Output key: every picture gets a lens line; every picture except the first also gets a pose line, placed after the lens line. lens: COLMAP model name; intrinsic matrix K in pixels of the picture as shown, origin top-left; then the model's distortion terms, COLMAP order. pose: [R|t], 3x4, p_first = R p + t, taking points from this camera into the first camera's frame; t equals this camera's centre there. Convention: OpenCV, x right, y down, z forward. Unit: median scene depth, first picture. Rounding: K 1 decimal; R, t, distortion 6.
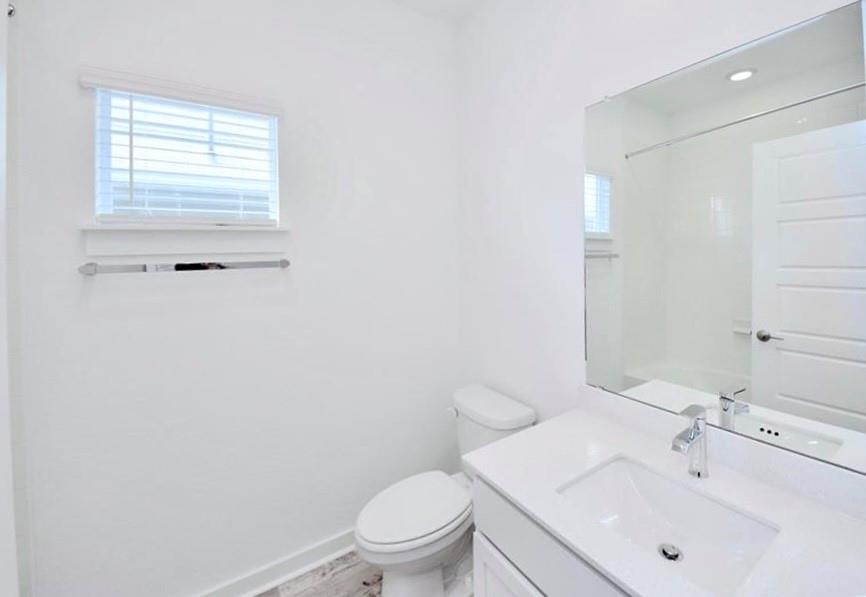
lens RADIAL K [[351.6, 0, 429.3], [0, 351.6, 270.7], [0, 0, 1]] dist [0.012718, -0.000368]
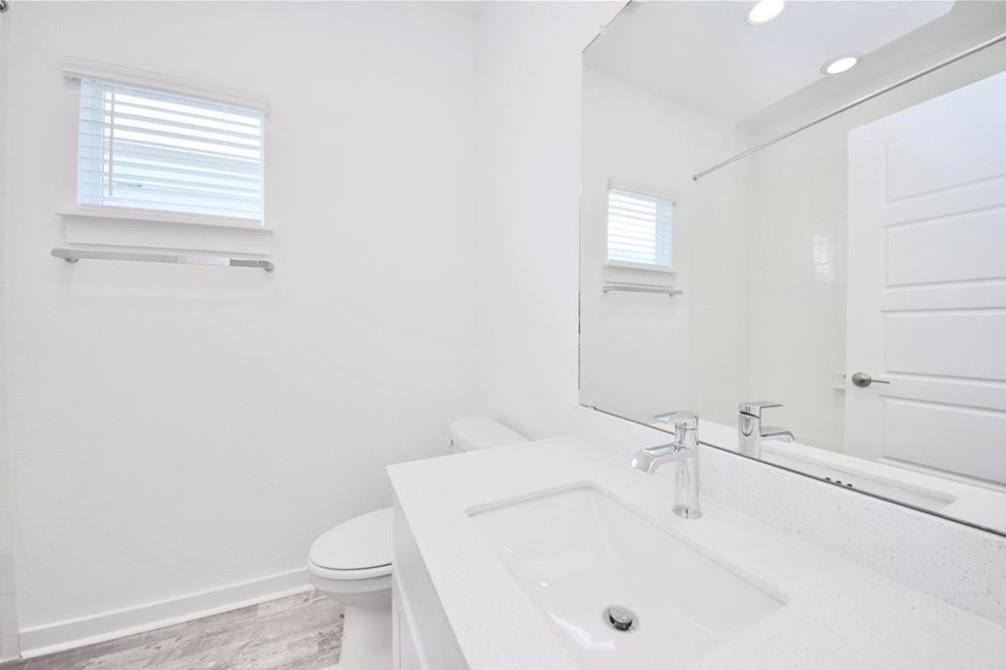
lens RADIAL K [[340.9, 0, 460.2], [0, 340.9, 329.2], [0, 0, 1]] dist [-0.000044, 0.000141]
pose [[0.986893, 0.030431, -0.158480, 0.255540], [-0.032997, 0.999363, -0.013581, 0.148065], [0.157966, 0.018632, 0.987269, 0.172617]]
